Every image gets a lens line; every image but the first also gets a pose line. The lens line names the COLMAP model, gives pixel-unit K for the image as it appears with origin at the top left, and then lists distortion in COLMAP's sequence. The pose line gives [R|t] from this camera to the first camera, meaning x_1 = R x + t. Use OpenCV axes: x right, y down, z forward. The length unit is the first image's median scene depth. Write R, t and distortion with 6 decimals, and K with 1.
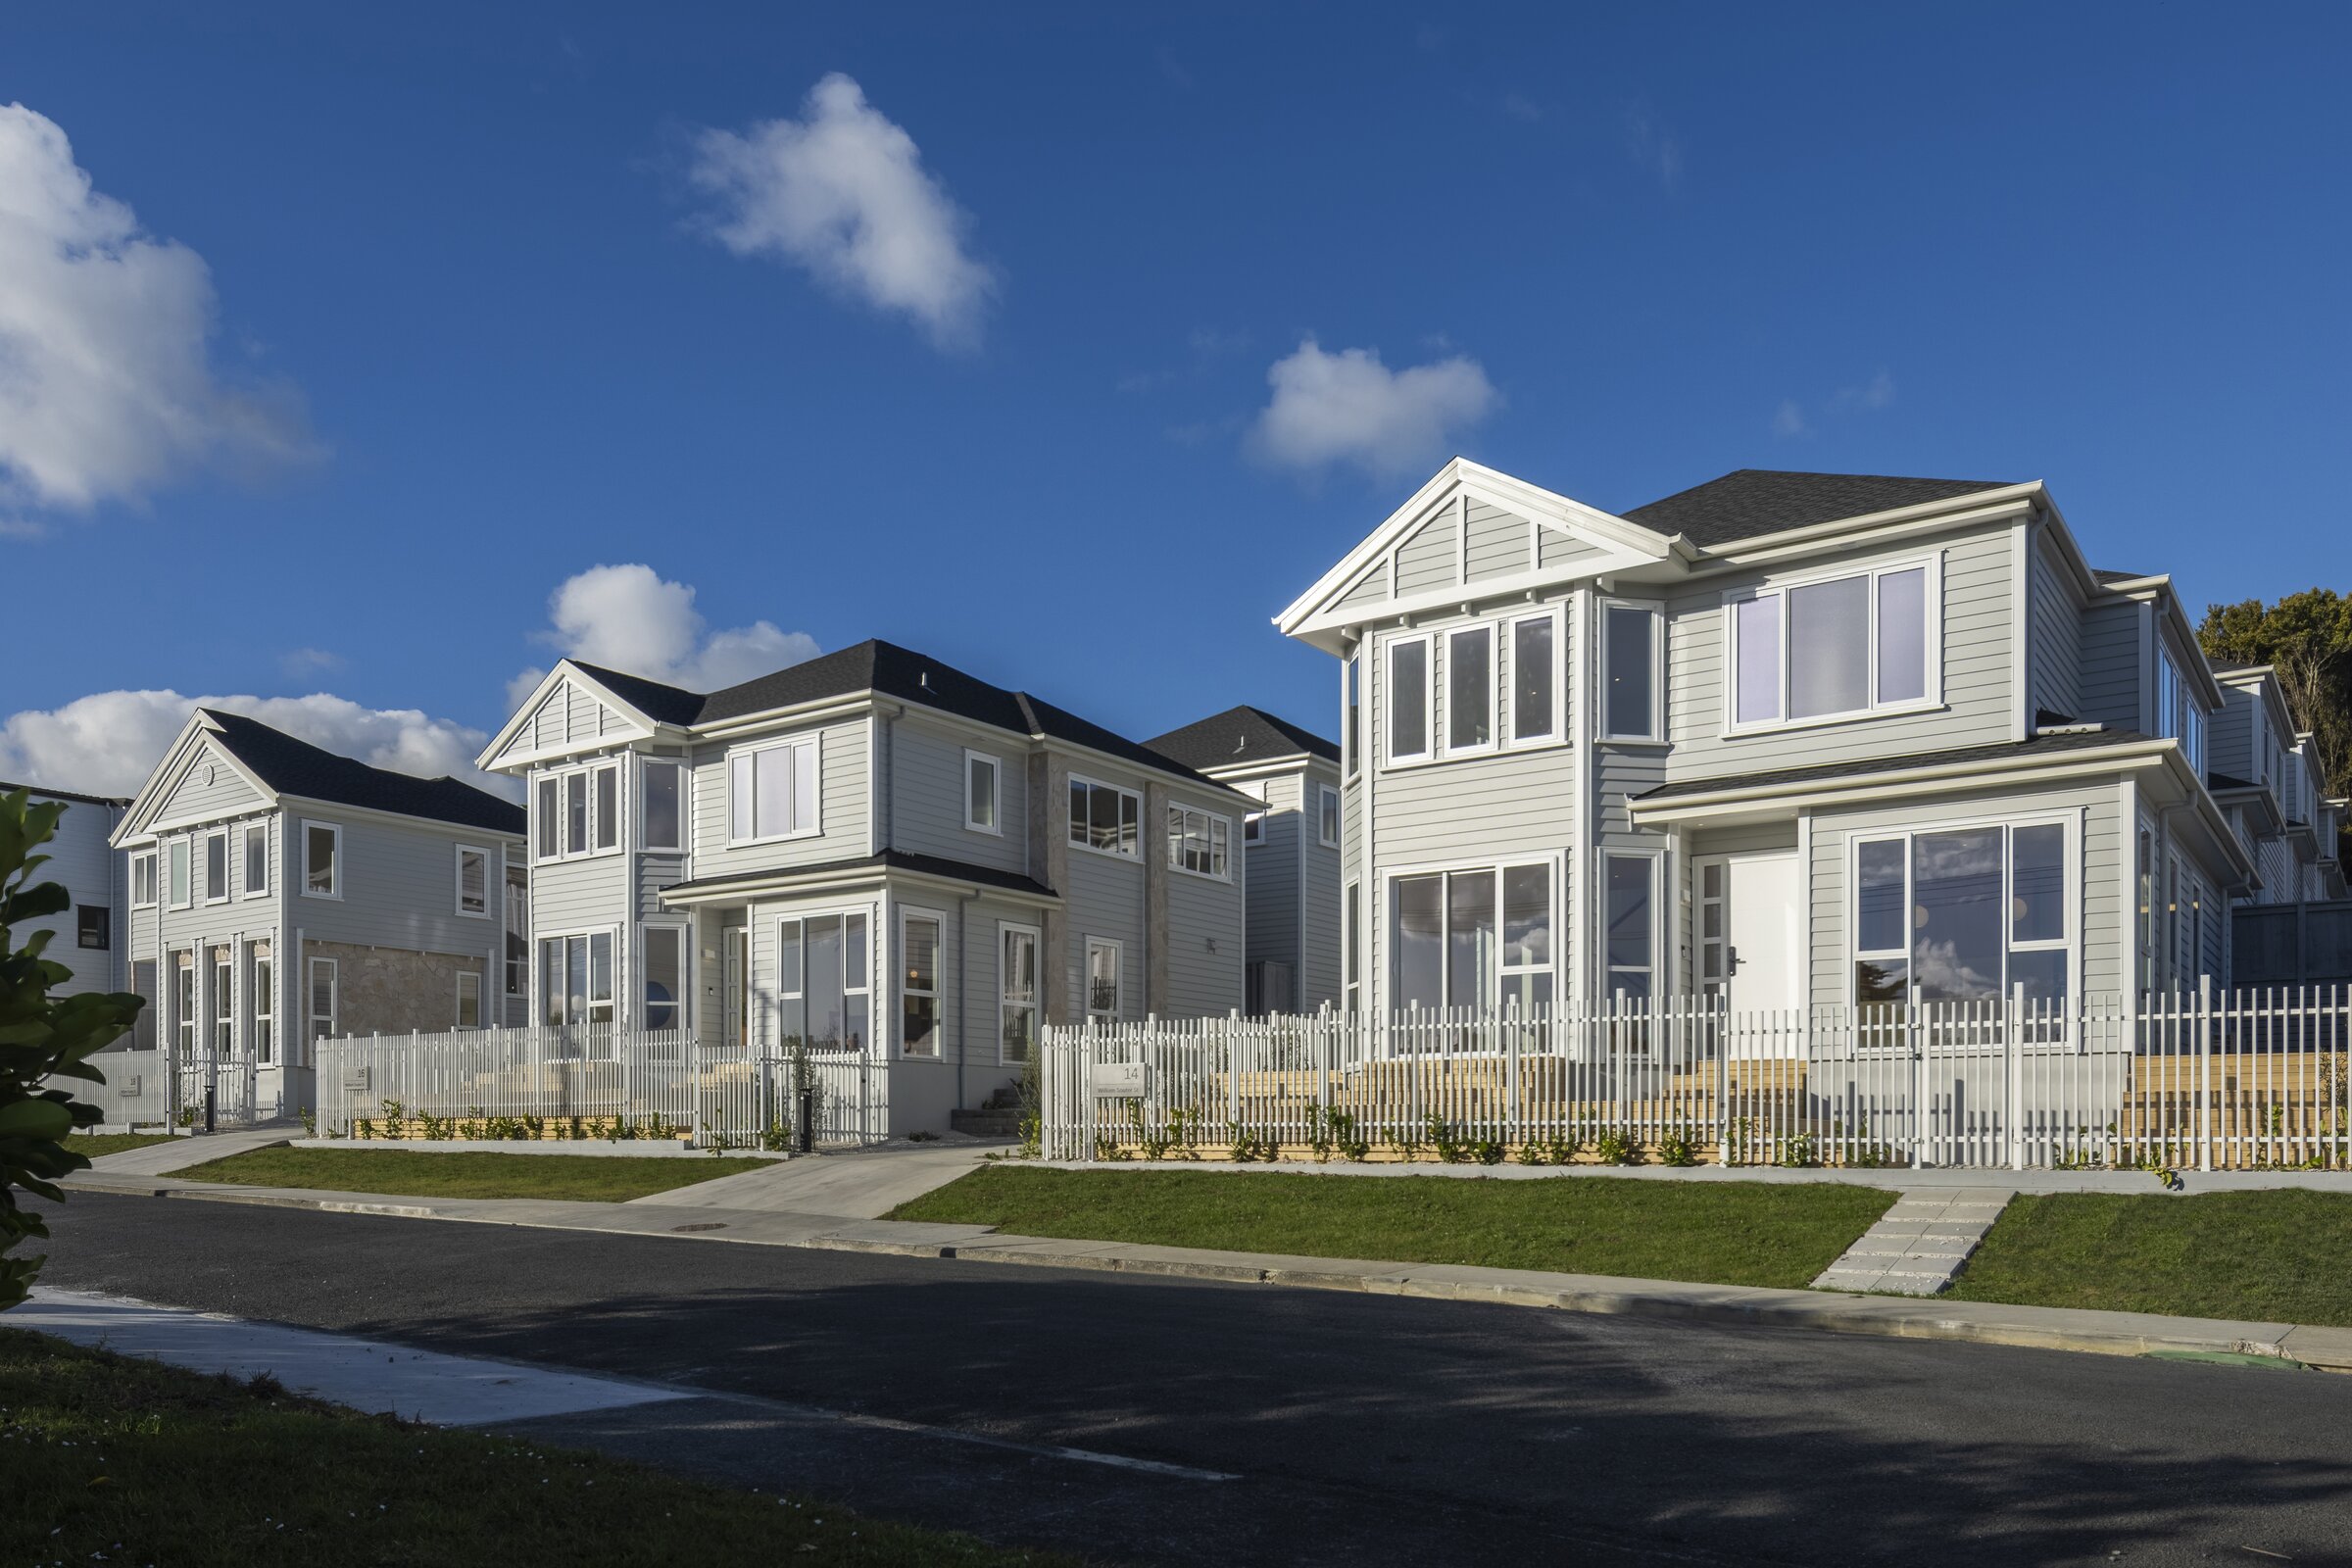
lens RADIAL K [[1682.5, 0, 1178.1], [0, 1682.5, 741.6], [0, 0, 1]] dist [-0.000153, 0.000661]
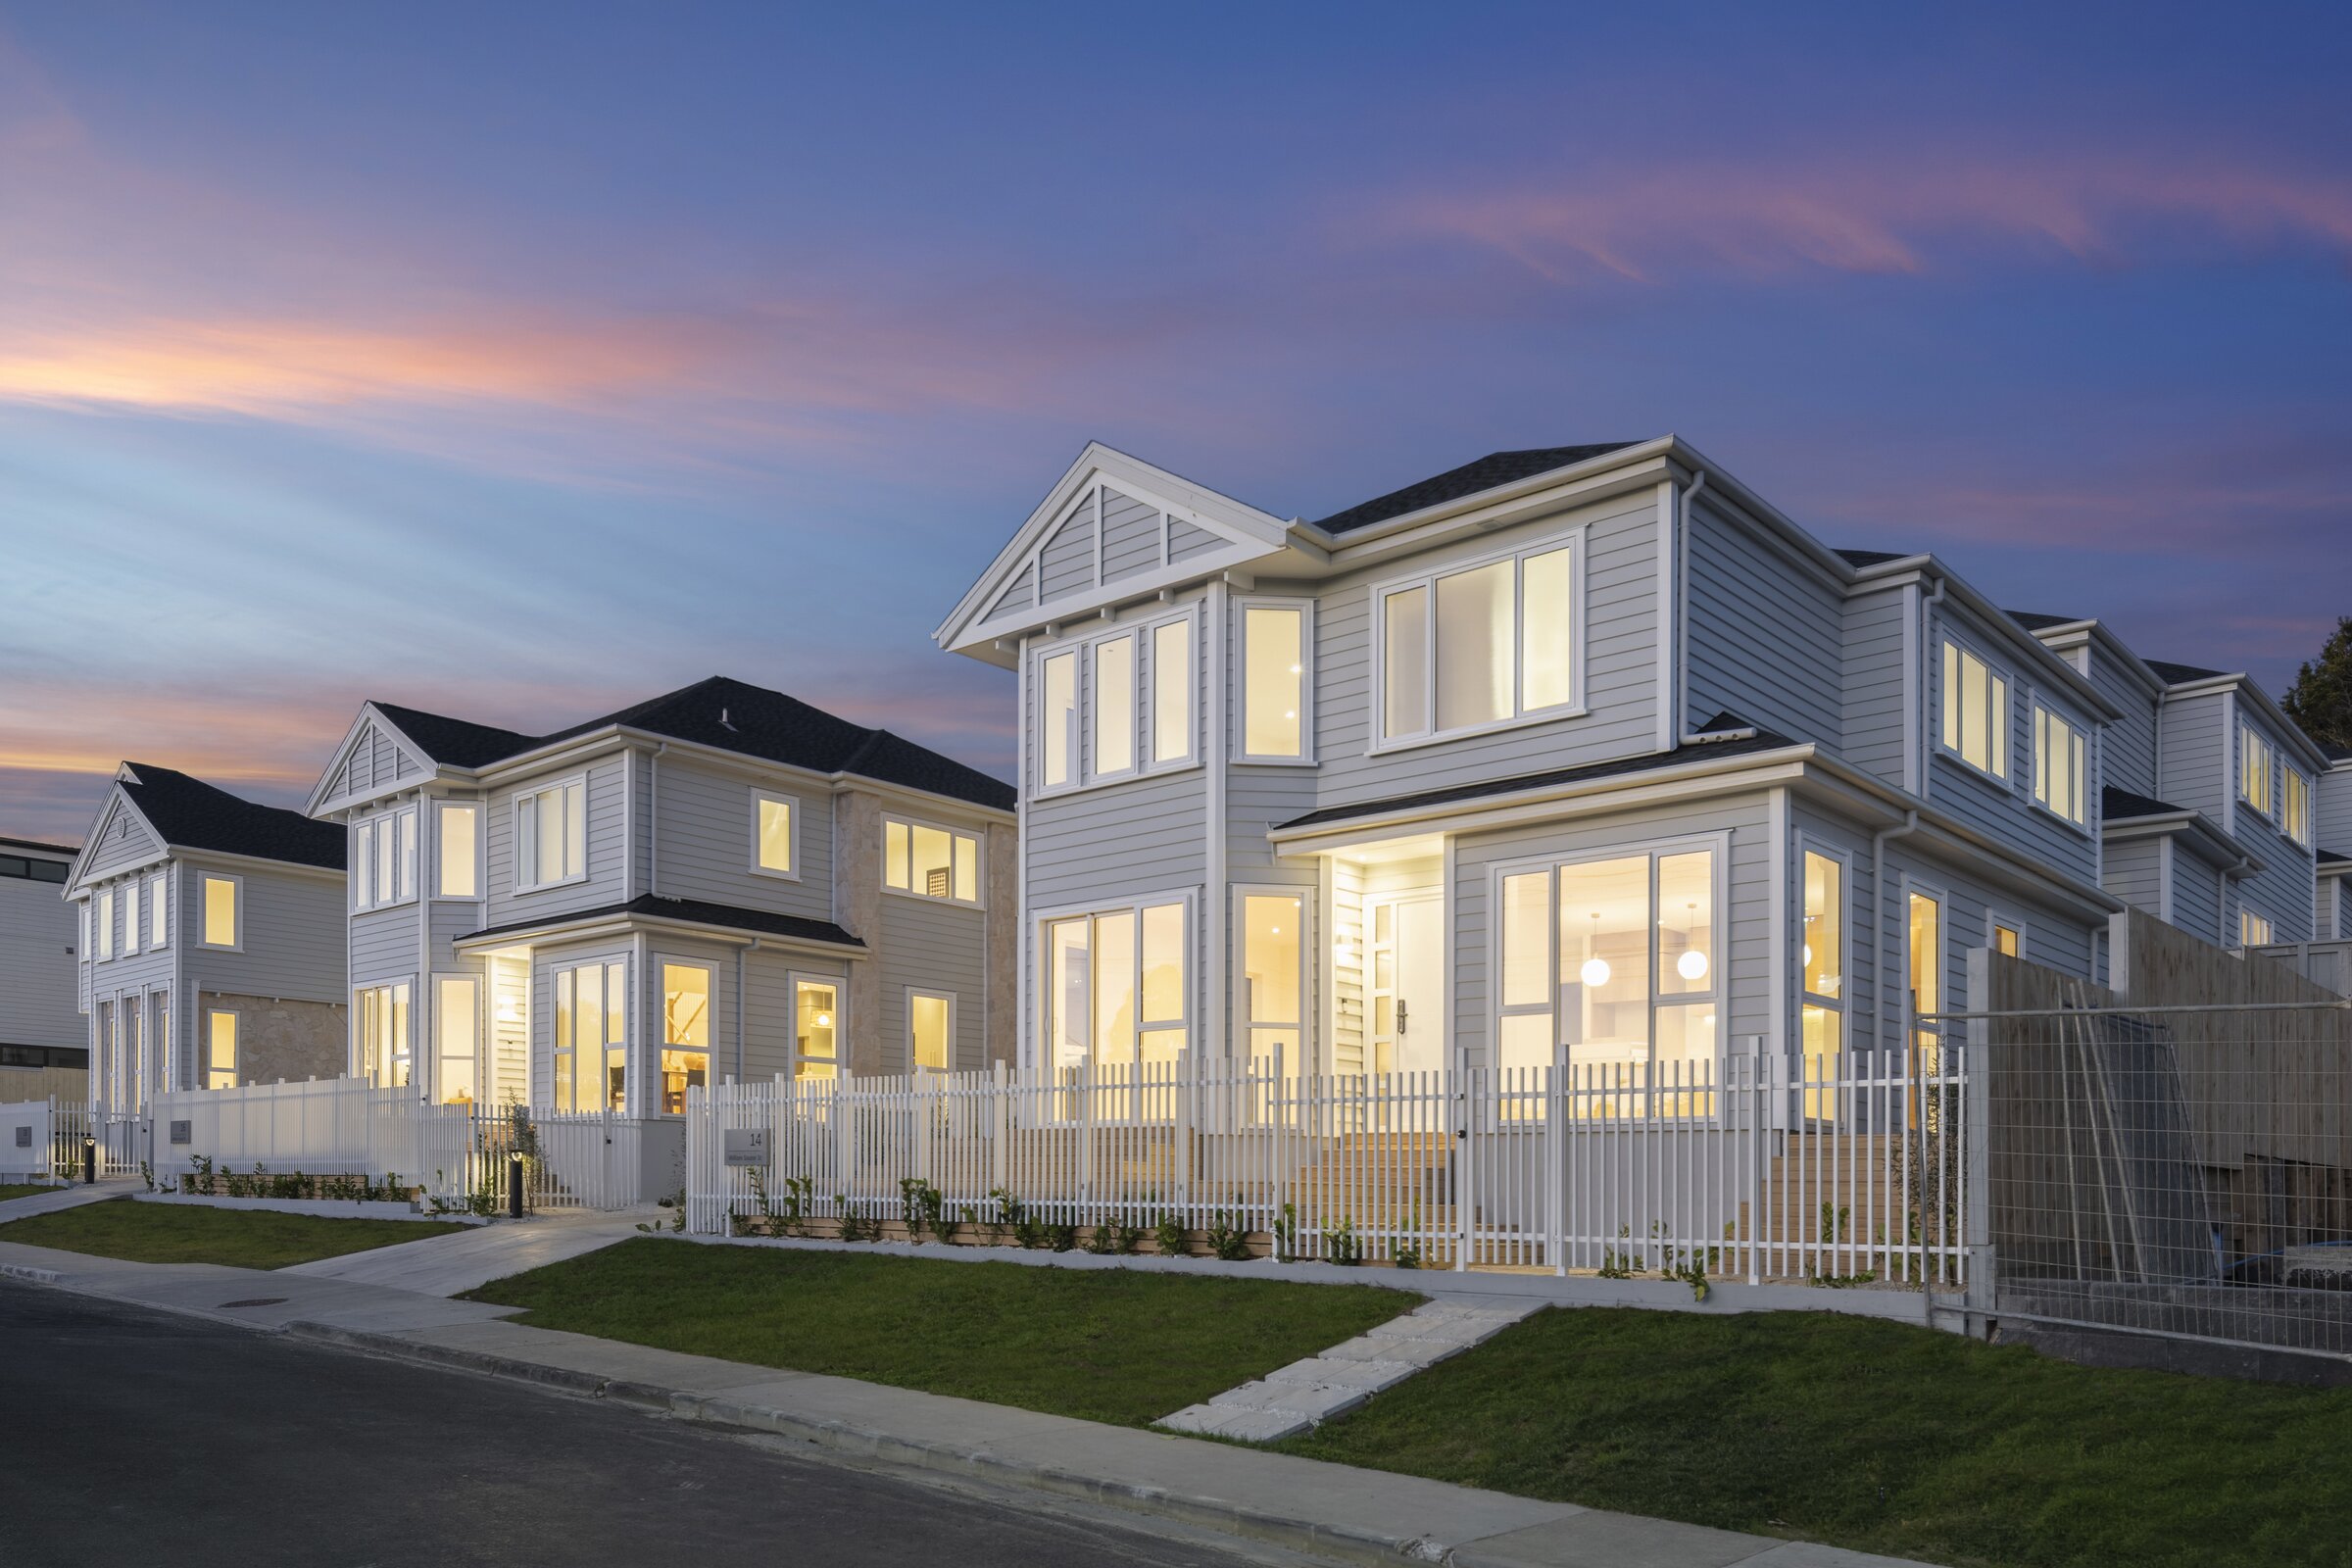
lens RADIAL K [[1687.1, 0, 1176.0], [0, 1687.1, 784.0], [0, 0, 1]] dist [-0.000004, 0.001976]
pose [[0.993769, -0.012753, -0.110725, 0.313486], [0.012052, 0.999903, -0.007003, 0.016810], [0.110803, 0.005625, 0.993826, 0.132740]]
